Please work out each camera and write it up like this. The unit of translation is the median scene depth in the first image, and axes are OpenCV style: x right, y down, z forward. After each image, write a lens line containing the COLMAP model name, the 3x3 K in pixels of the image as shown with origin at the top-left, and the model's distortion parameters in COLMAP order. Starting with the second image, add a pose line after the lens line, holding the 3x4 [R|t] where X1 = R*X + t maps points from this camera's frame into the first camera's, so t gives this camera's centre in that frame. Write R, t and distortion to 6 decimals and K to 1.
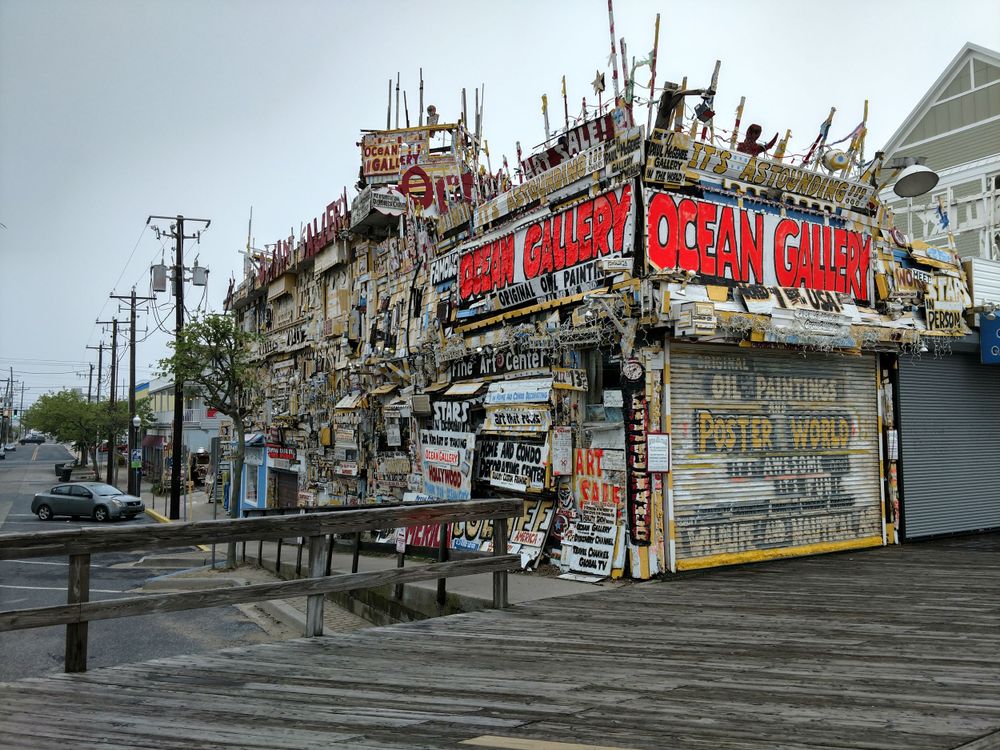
lens RADIAL K [[750.8, 0, 500.9], [0, 750.8, 373.3], [0, 0, 1]] dist [0.006220, -0.005470]
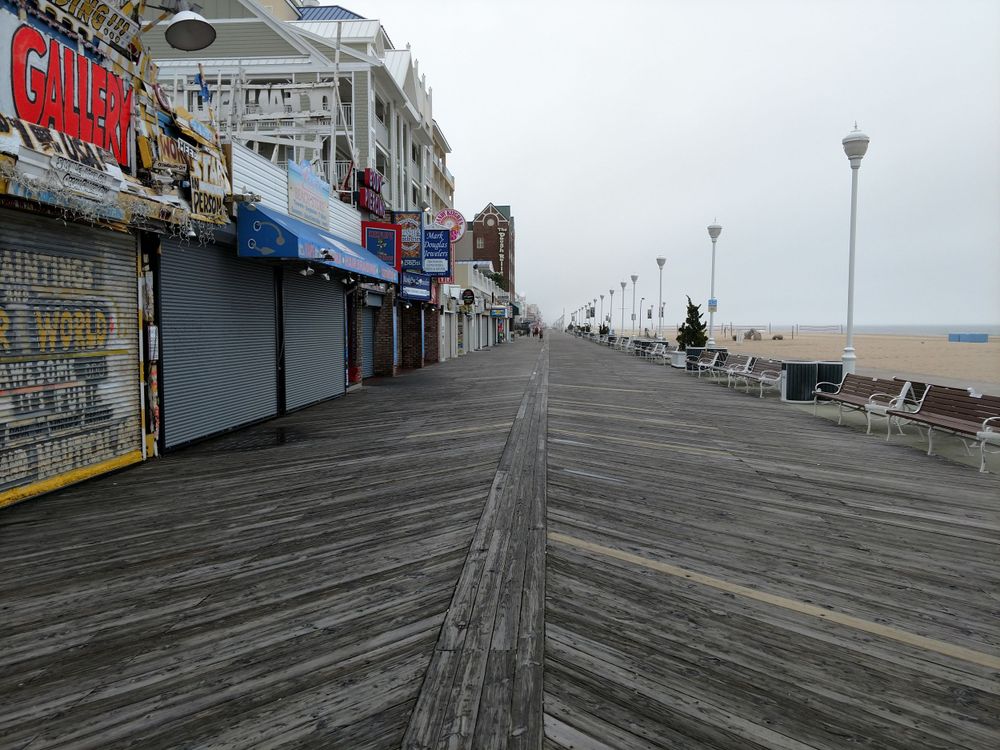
lens RADIAL K [[750.8, 0, 495.0], [0, 750.8, 361.3], [0, 0, 1]] dist [0.006220, -0.005470]
pose [[0.536552, -0.041622, 0.842840, 0.007052], [-0.053428, 0.995104, 0.083153, 0.024696], [-0.842174, -0.089647, 0.531702, 0.224057]]
